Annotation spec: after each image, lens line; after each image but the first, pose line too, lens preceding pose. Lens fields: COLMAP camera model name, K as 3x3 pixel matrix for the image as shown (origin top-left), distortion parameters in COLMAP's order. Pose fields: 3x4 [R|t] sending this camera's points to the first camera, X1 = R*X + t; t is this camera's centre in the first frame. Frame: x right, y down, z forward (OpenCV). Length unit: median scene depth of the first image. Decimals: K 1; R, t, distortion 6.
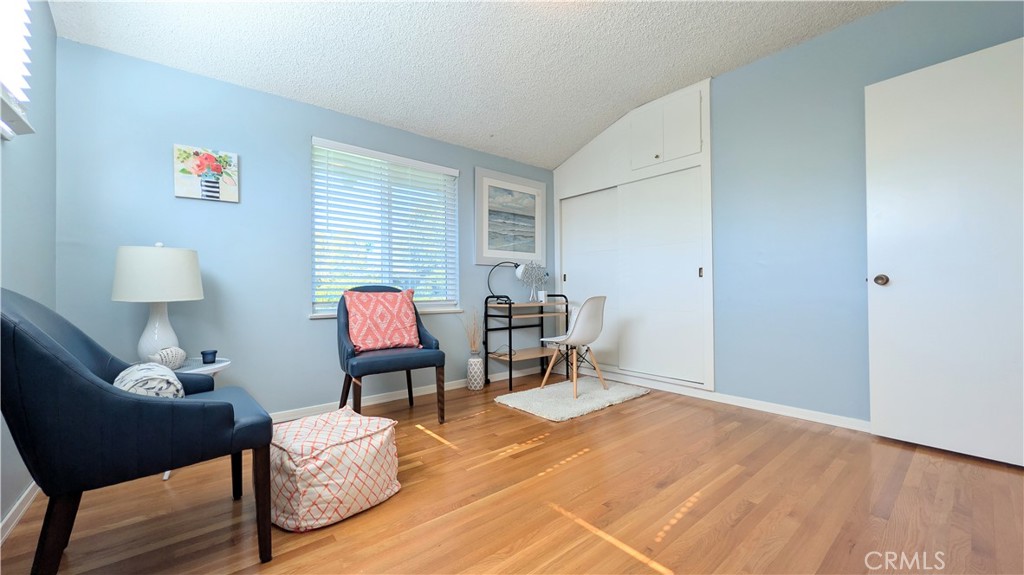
lens RADIAL K [[391.2, 0, 510.7], [0, 391.2, 288.3], [0, 0, 1]] dist [0.002155, 0.000376]
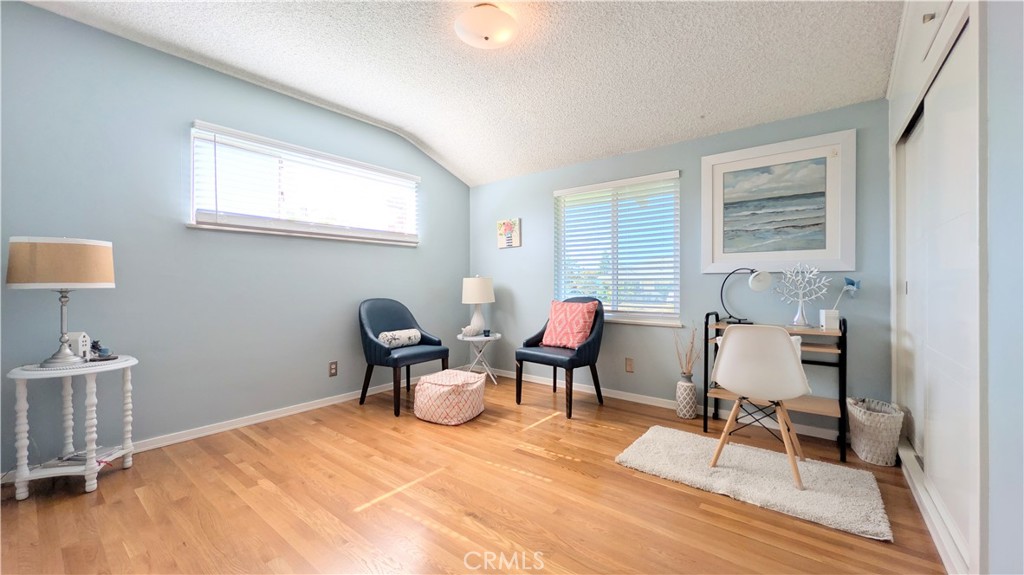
lens RADIAL K [[391.2, 0, 510.7], [0, 391.2, 285.2], [0, 0, 1]] dist [0.002155, 0.000376]
pose [[0.204844, 0.009955, -0.978744, 0.819646], [0.006094, 0.999916, 0.011446, -0.059150], [0.978776, -0.008309, 0.204766, 0.524884]]
